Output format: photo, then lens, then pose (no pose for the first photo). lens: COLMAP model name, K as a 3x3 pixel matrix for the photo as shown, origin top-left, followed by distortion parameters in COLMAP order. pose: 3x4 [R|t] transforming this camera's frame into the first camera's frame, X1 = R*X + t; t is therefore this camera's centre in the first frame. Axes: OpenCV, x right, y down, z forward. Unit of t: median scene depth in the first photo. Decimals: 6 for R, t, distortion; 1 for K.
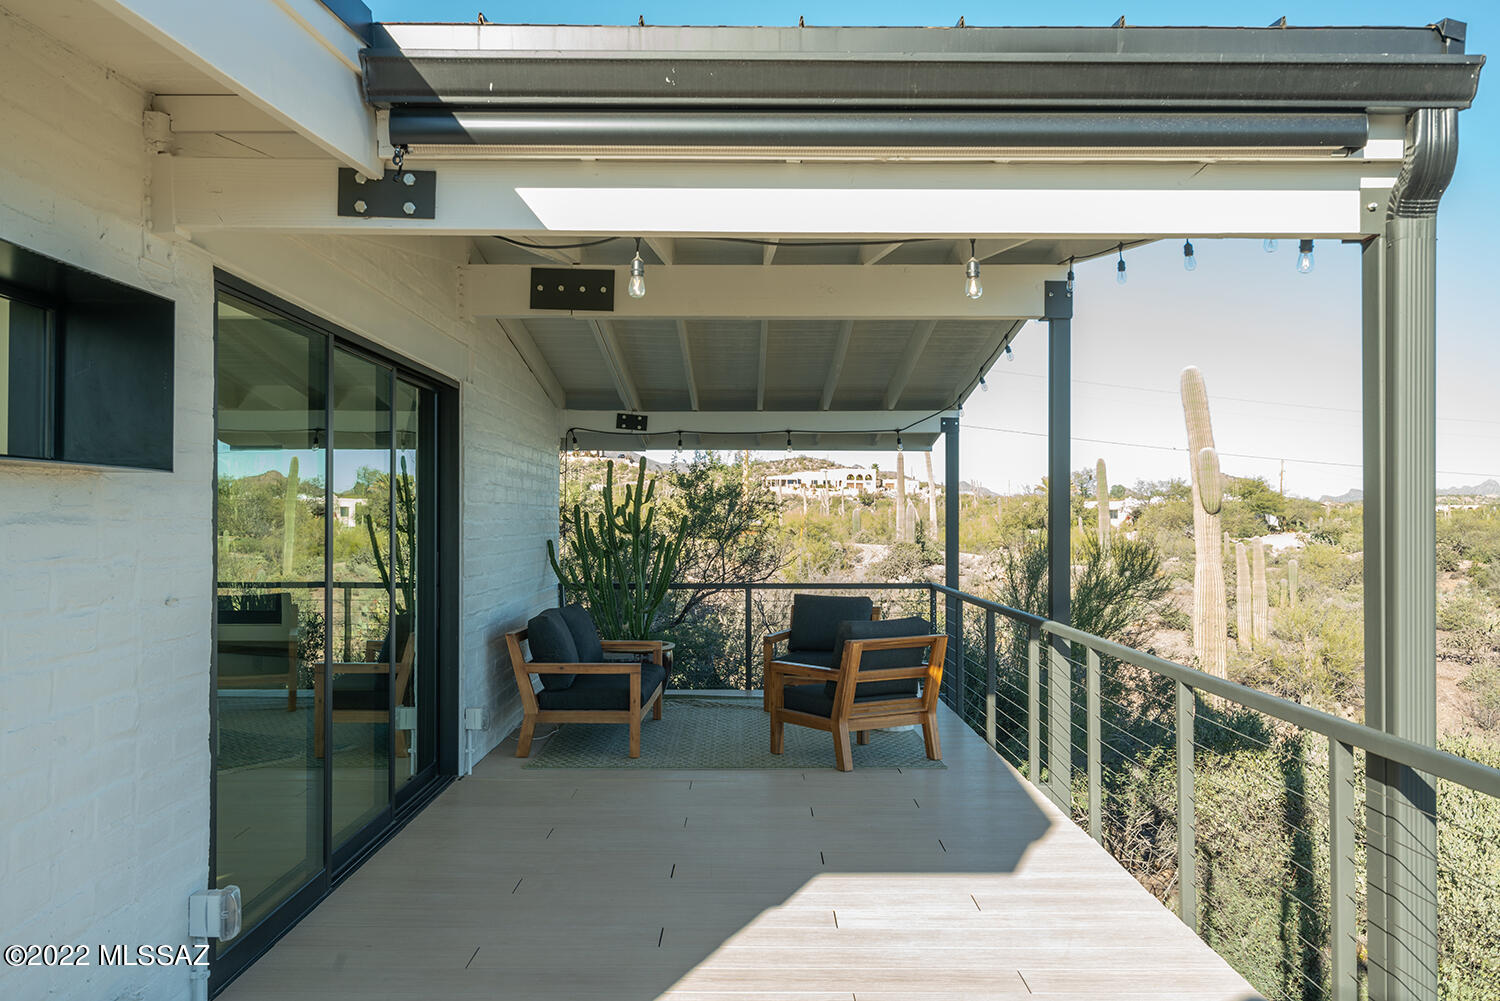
lens RADIAL K [[1384.1, 0, 749.6], [0, 1384.1, 507.7], [0, 0, 1]] dist [0.000934, 0.000000]
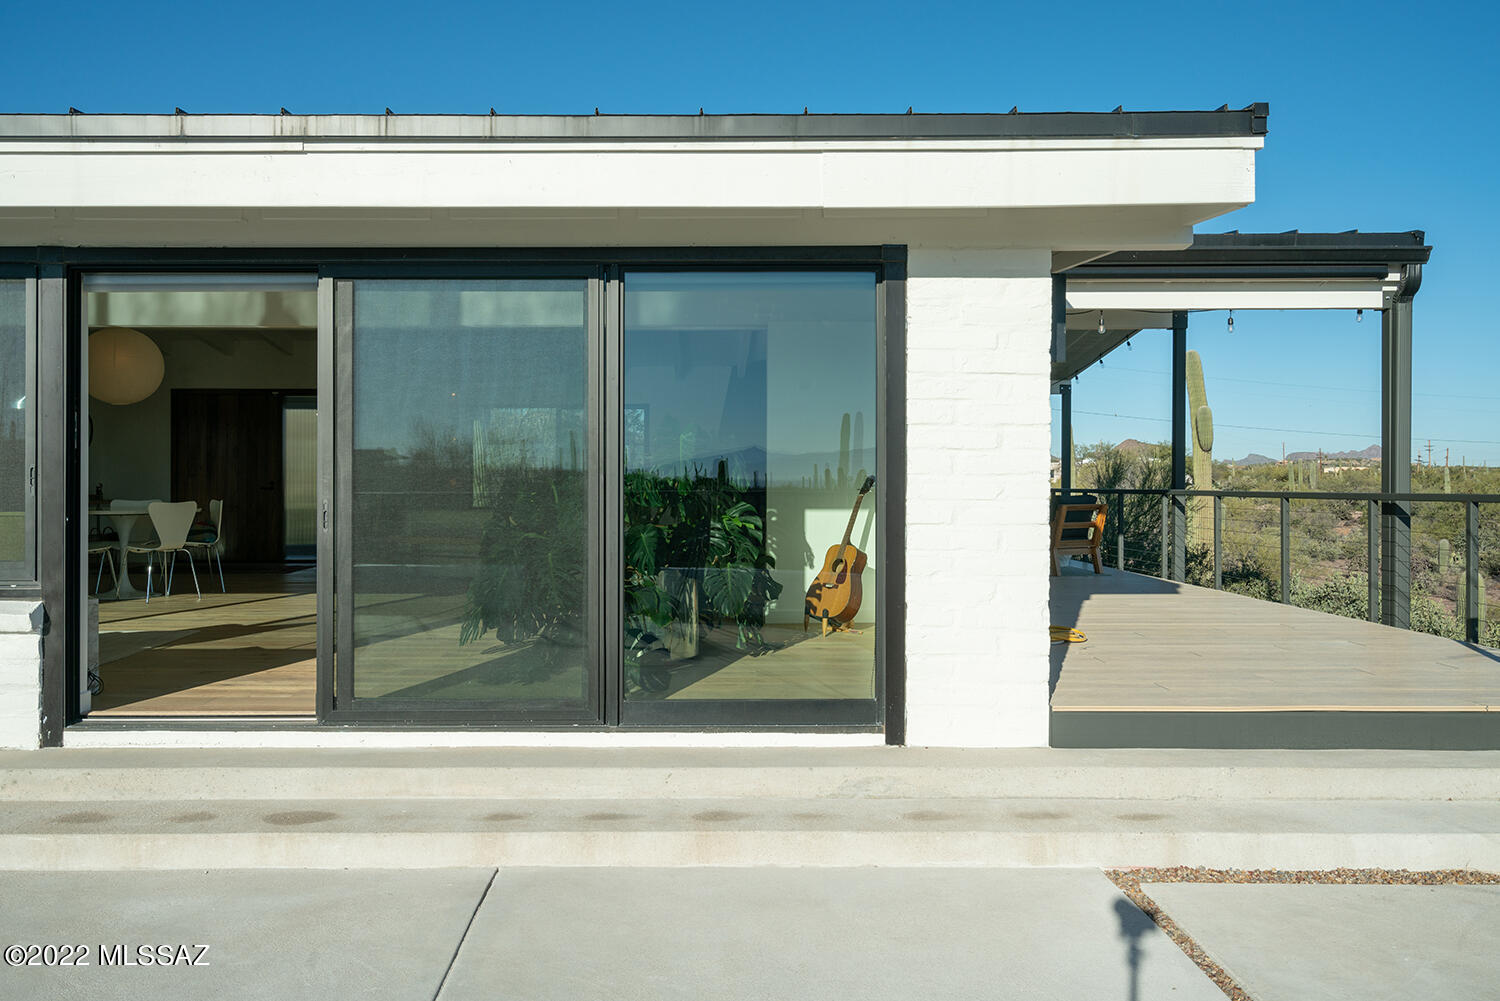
lens RADIAL K [[1222.4, 0, 746.7], [0, 1222.4, 490.8], [0, 0, 1]] dist [0.056329, 0.002906]
pose [[0.999751, -0.008816, 0.020505, -0.839317], [0.008511, 0.999853, 0.014918, 0.109241], [-0.020634, -0.014739, 0.999678, -1.379636]]
